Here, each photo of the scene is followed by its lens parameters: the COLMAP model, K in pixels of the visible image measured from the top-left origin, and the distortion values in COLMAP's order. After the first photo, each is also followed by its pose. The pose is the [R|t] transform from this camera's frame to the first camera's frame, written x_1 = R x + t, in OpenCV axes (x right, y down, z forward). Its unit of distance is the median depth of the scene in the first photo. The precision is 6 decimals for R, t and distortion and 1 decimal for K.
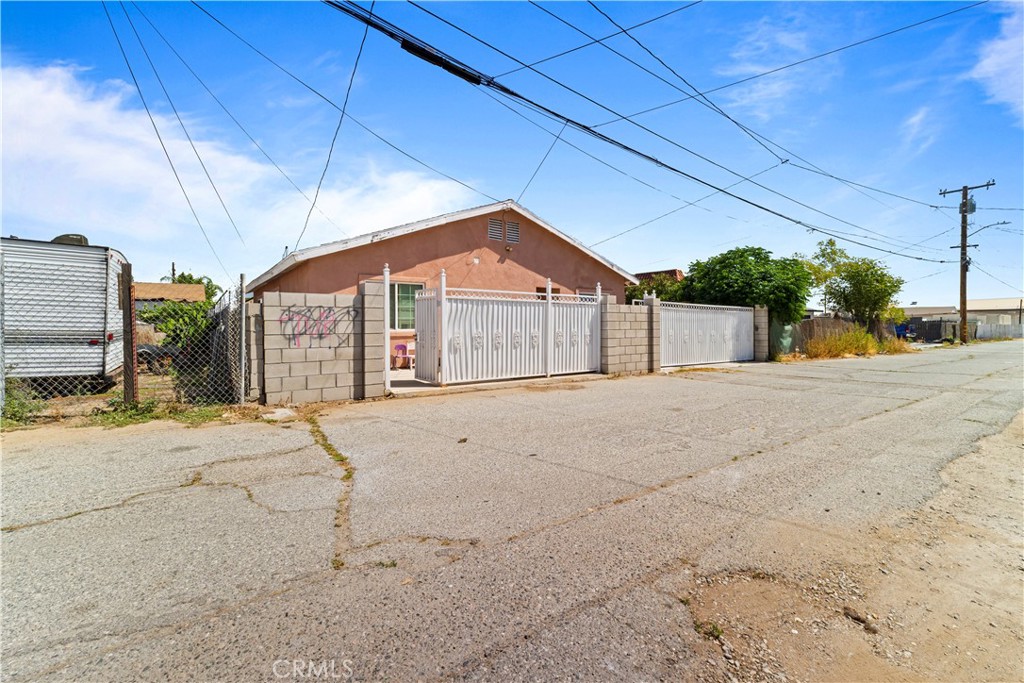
lens RADIAL K [[430.7, 0, 509.7], [0, 430.7, 332.1], [0, 0, 1]] dist [0.000568, -0.000543]
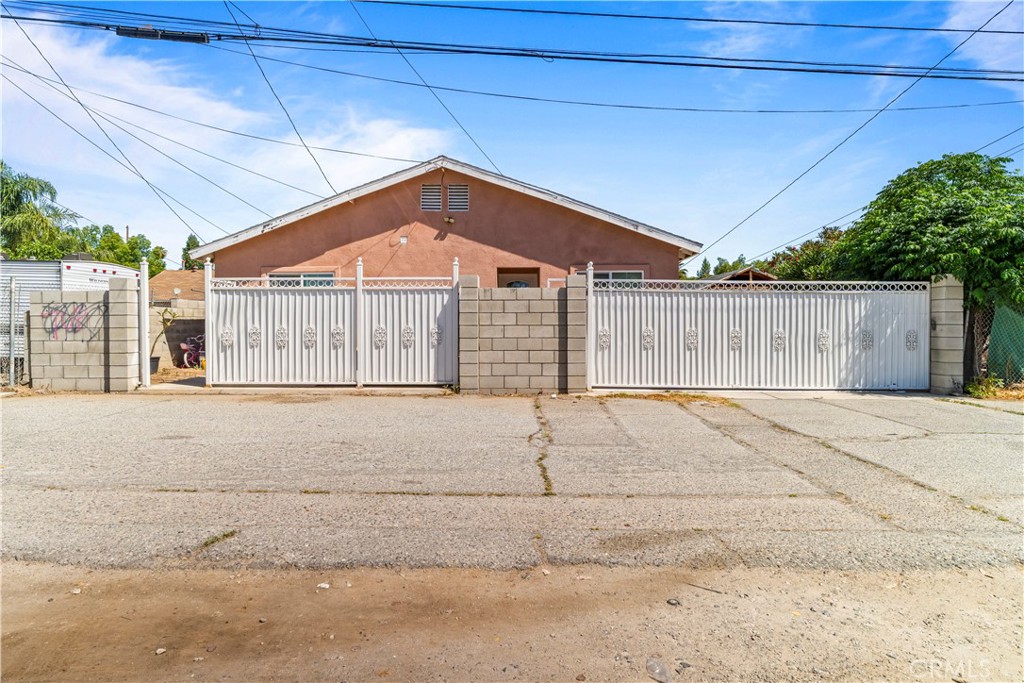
lens RADIAL K [[535.3, 0, 513.6], [0, 535.3, 332.8], [0, 0, 1]] dist [-0.001448, -0.000997]
pose [[0.808336, 0.008976, -0.588654, 0.730482], [-0.006908, 0.999960, 0.005762, 0.000773], [0.588682, -0.000591, 0.808365, 0.331935]]
